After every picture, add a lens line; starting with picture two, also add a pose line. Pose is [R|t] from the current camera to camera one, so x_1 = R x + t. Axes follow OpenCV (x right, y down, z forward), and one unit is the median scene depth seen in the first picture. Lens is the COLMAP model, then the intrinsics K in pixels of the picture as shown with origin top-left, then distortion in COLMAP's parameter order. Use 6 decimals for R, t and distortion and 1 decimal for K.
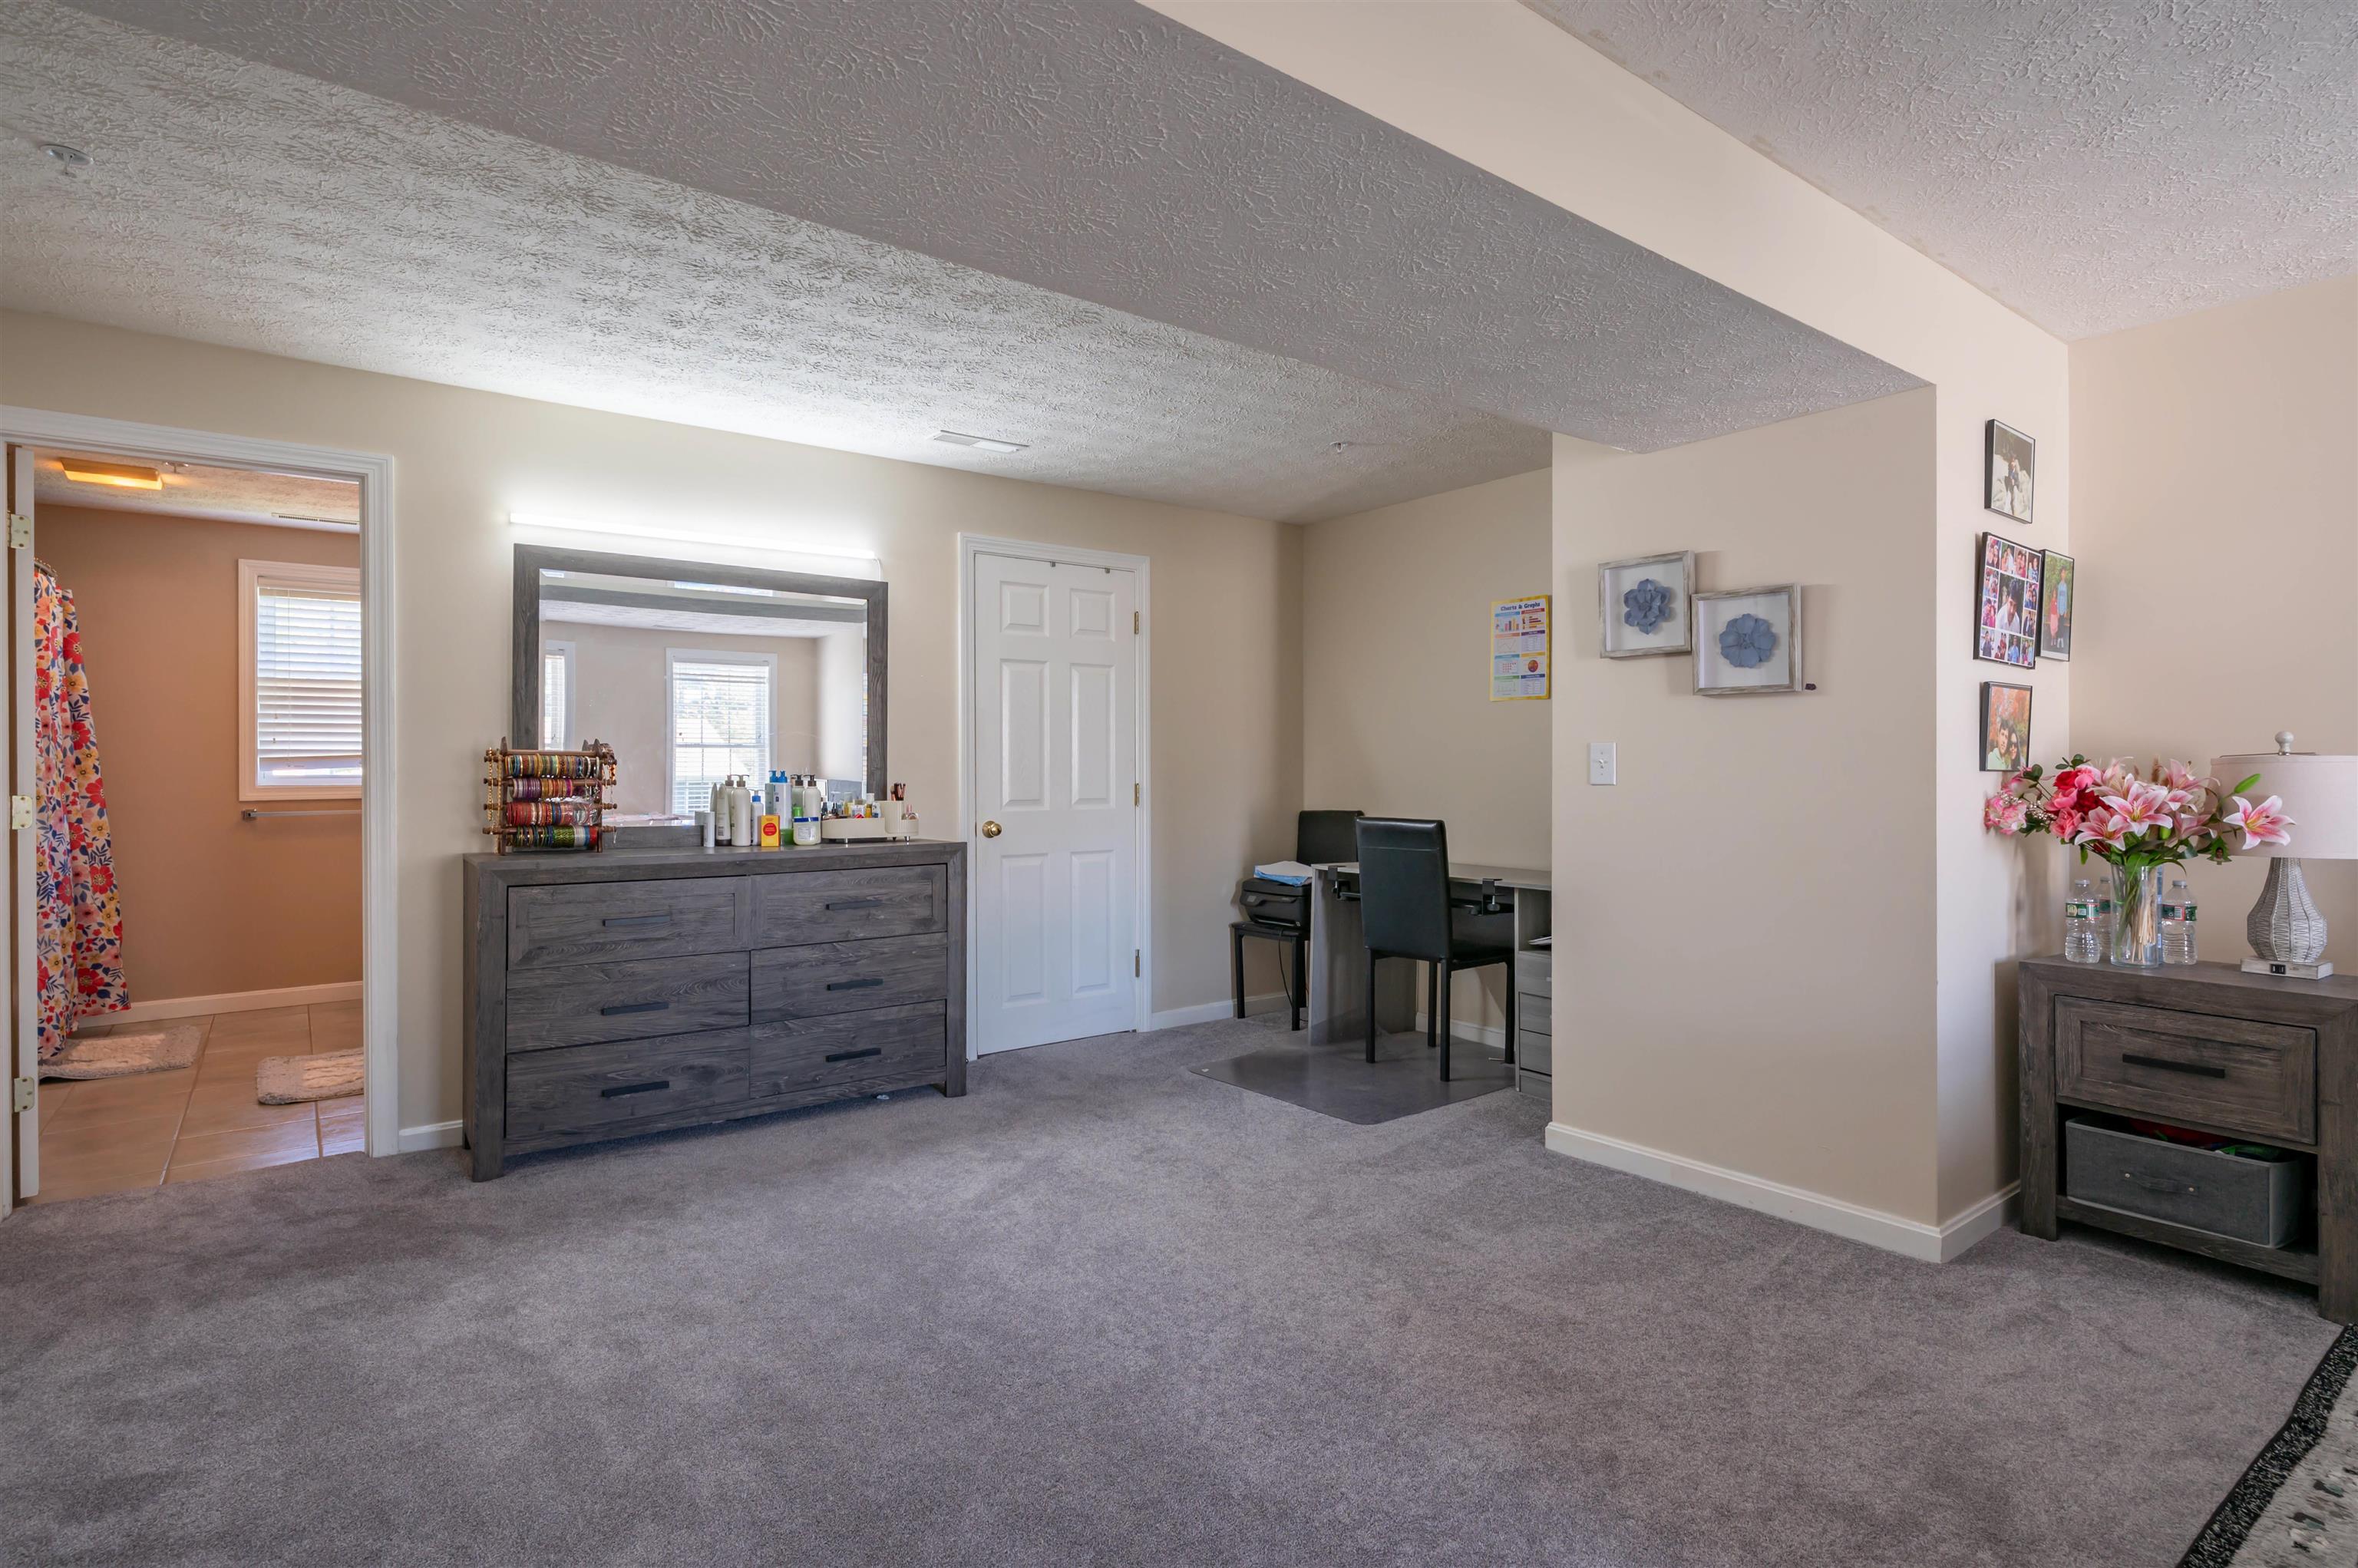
lens RADIAL K [[1169.3, 0, 1205.0], [0, 1169.3, 792.3], [0, 0, 1]] dist [-0.005159, 0.004666]
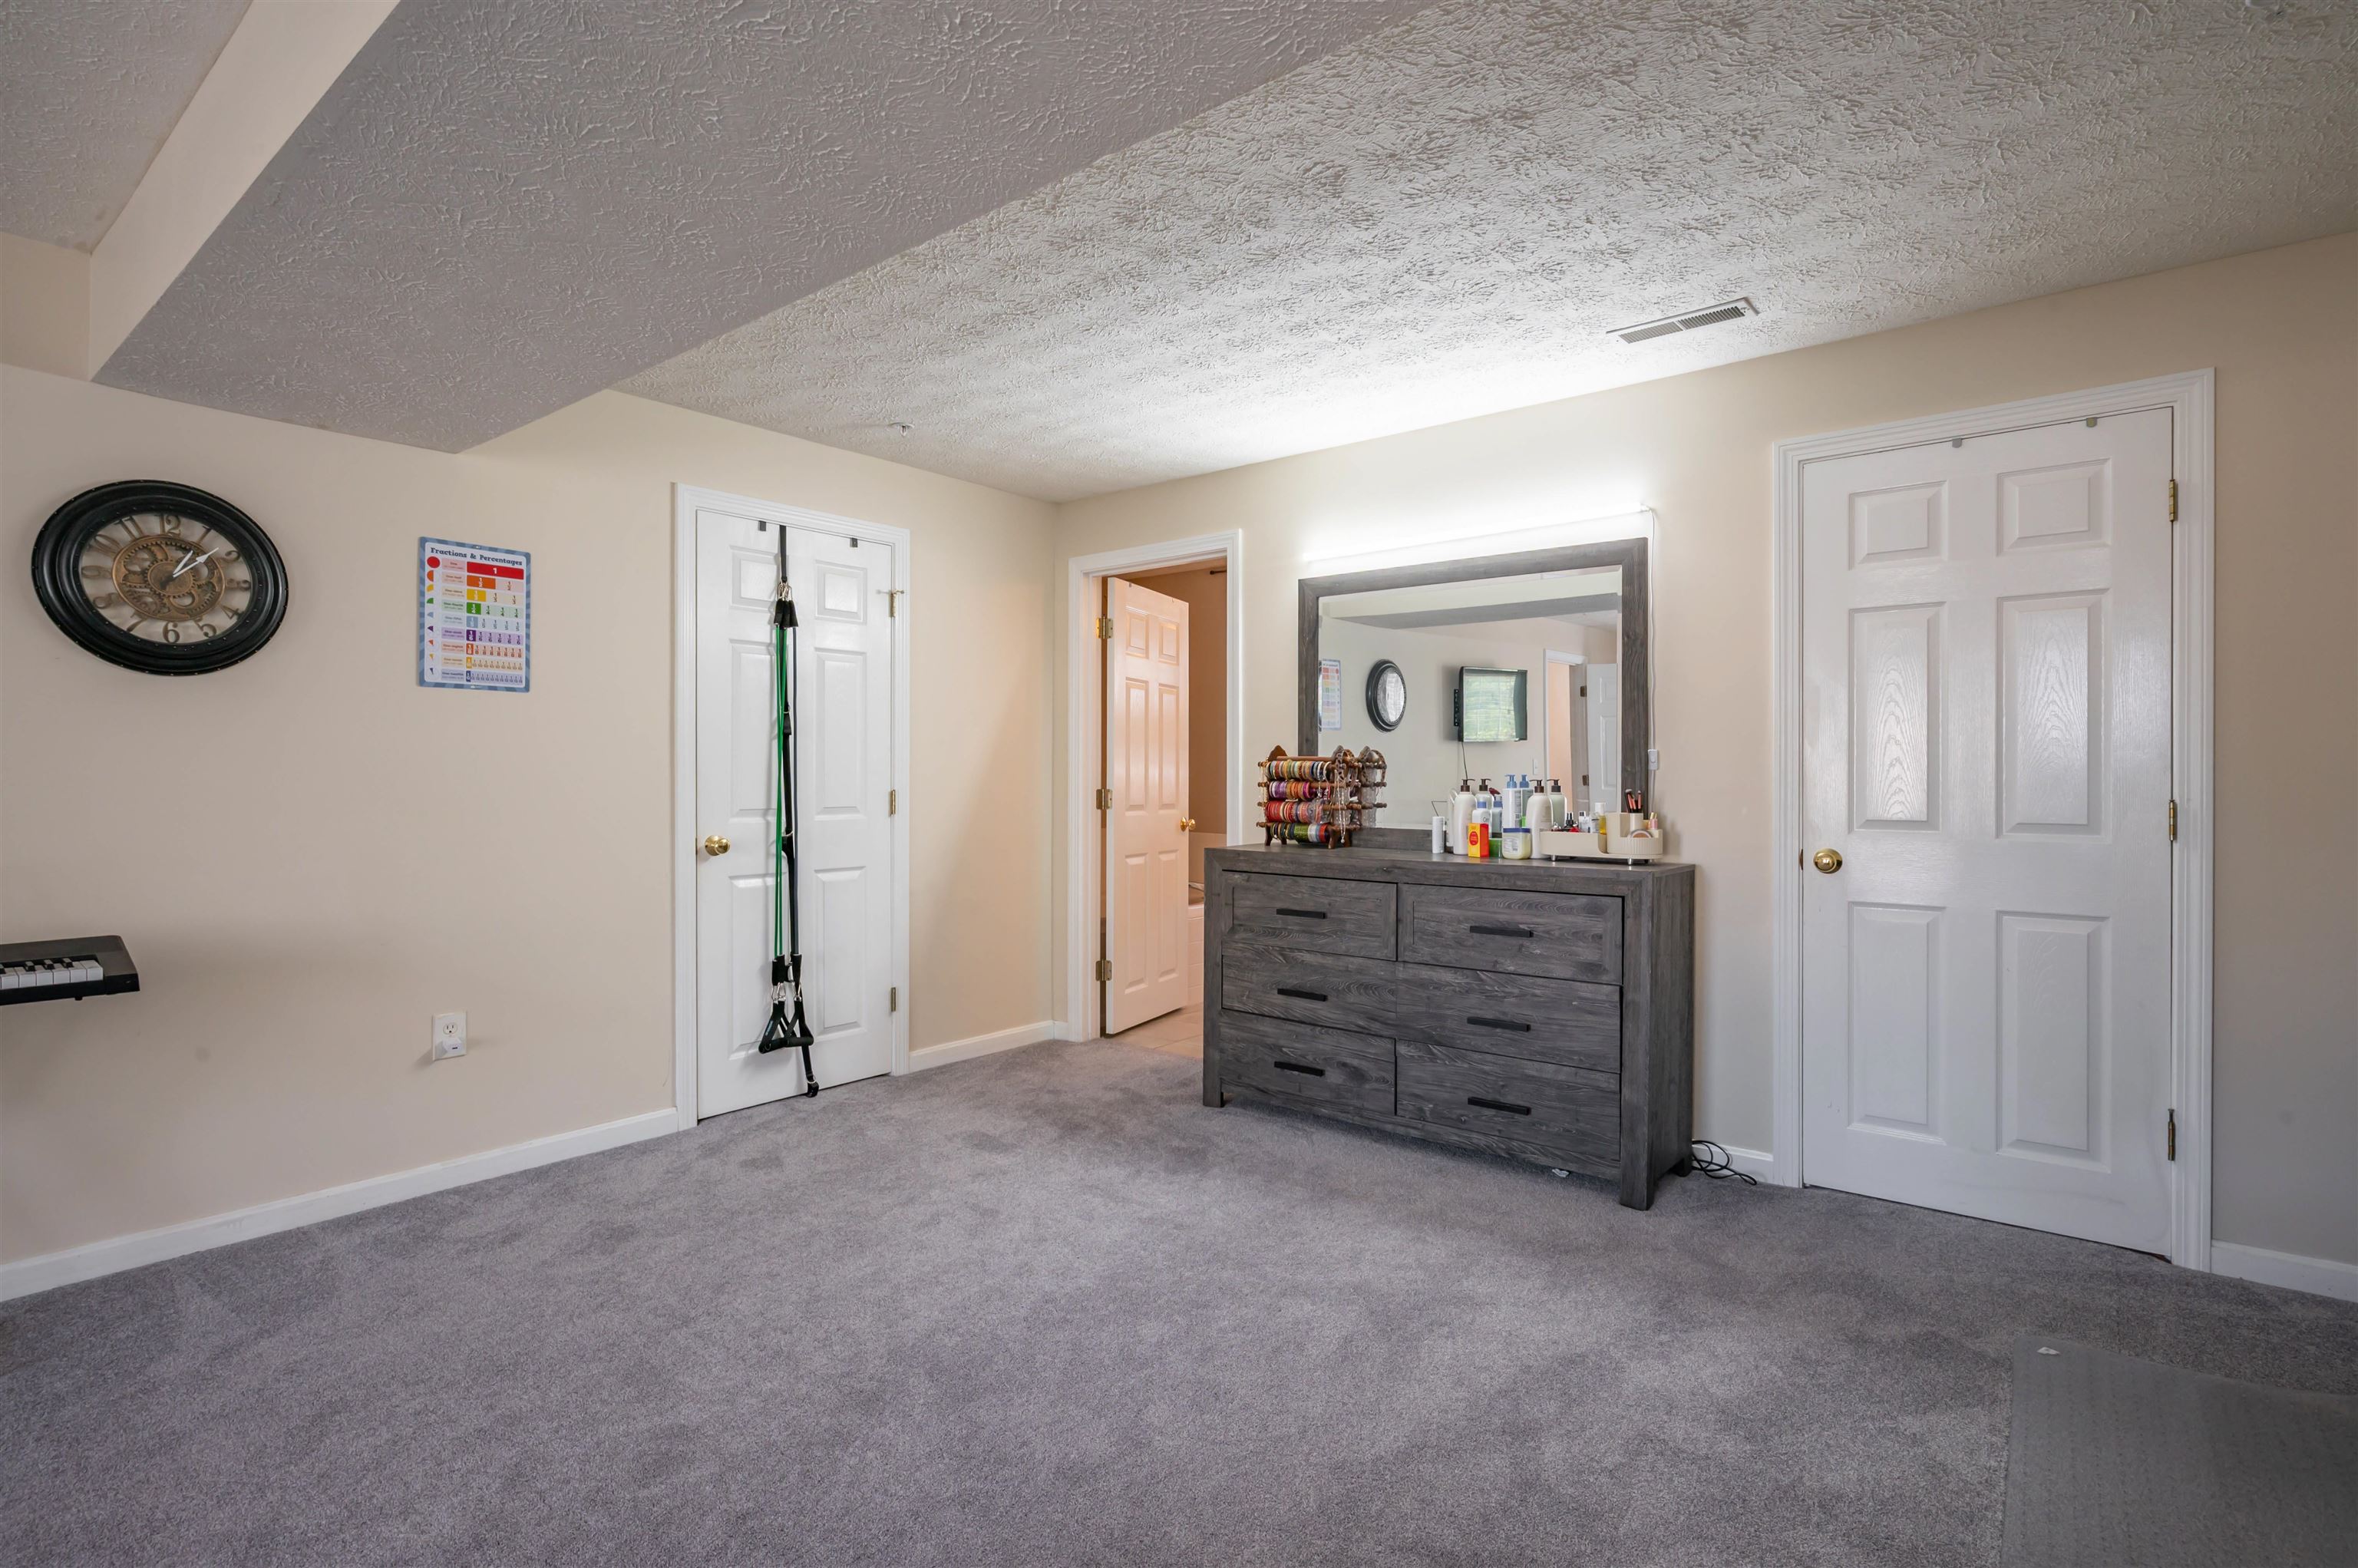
lens RADIAL K [[1169.3, 0, 1200.4], [0, 1169.3, 794.0], [0, 0, 1]] dist [-0.005159, 0.004666]
pose [[0.226796, 0.017220, -0.973790, 0.465476], [-0.020584, 0.999705, 0.012884, -0.010485], [0.973725, 0.017122, 0.227084, 0.567719]]
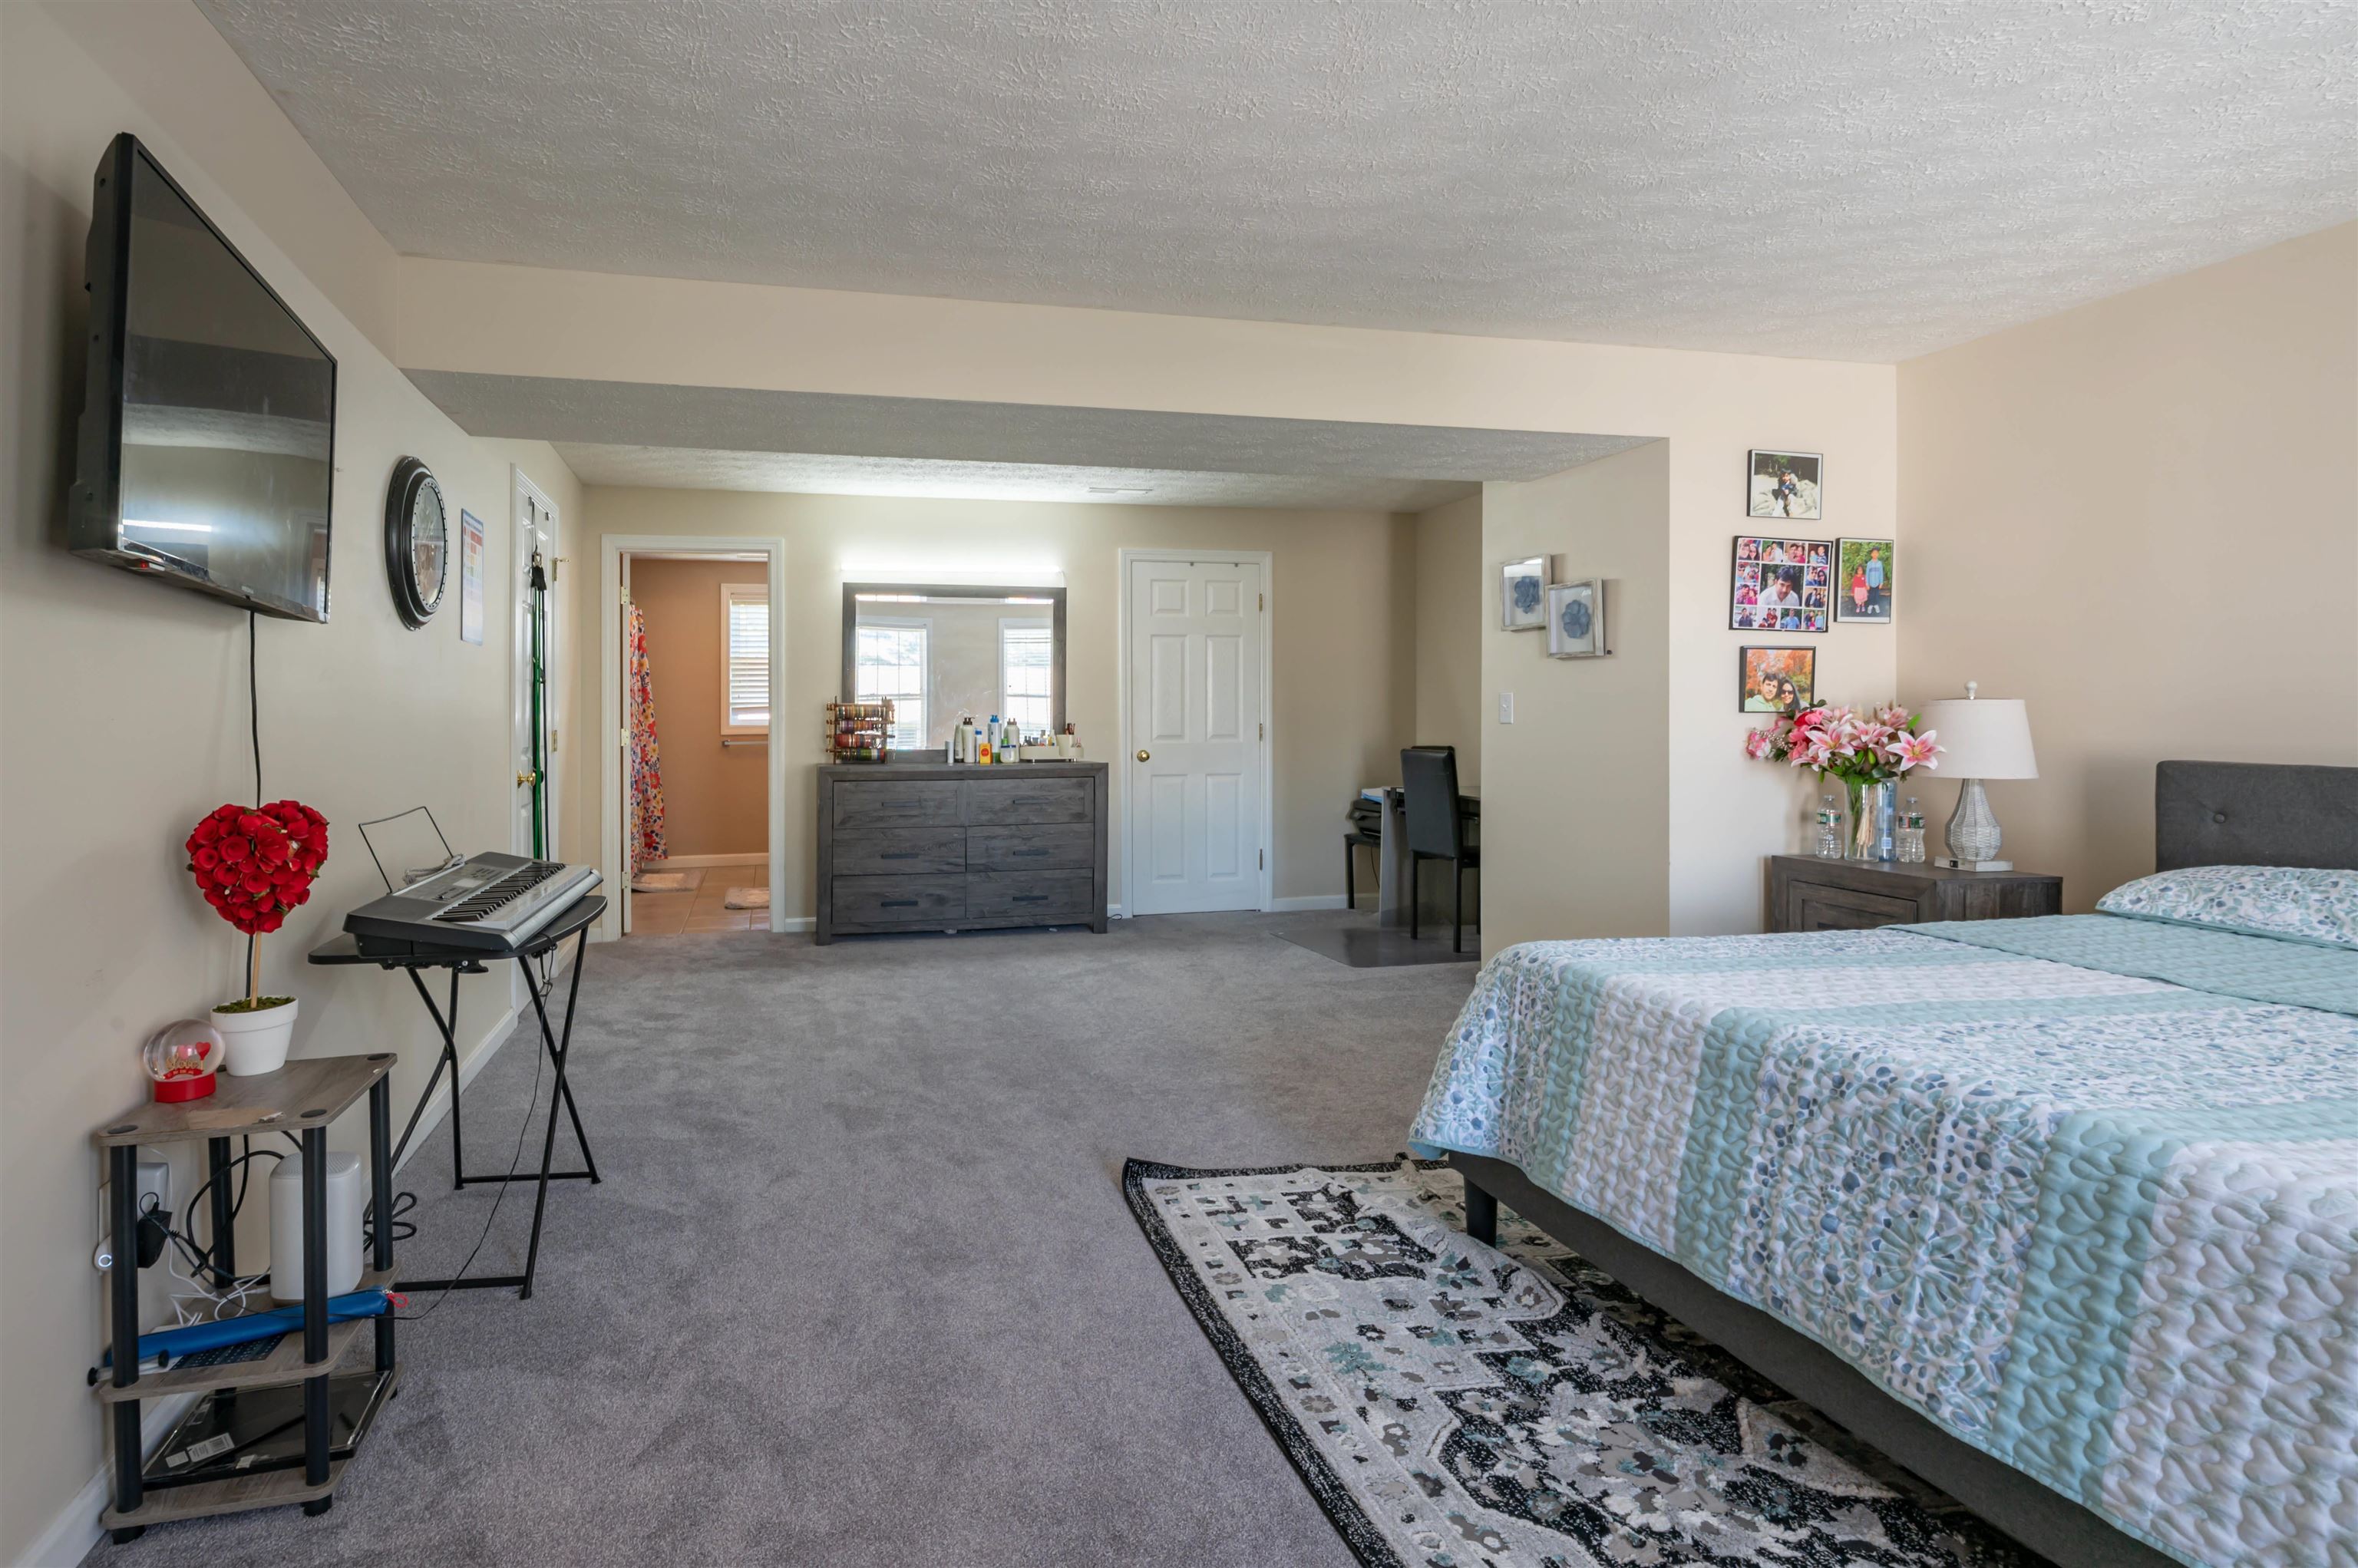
lens RADIAL K [[1169.3, 0, 1074.5], [0, 1169.3, 740.5], [0, 0, 1]] dist [-0.005159, 0.004666]
pose [[0.916933, 0.005604, -0.399002, 0.357802], [-0.003930, 0.999980, 0.005013, 0.007214], [0.399022, -0.003028, 0.916937, -0.384759]]
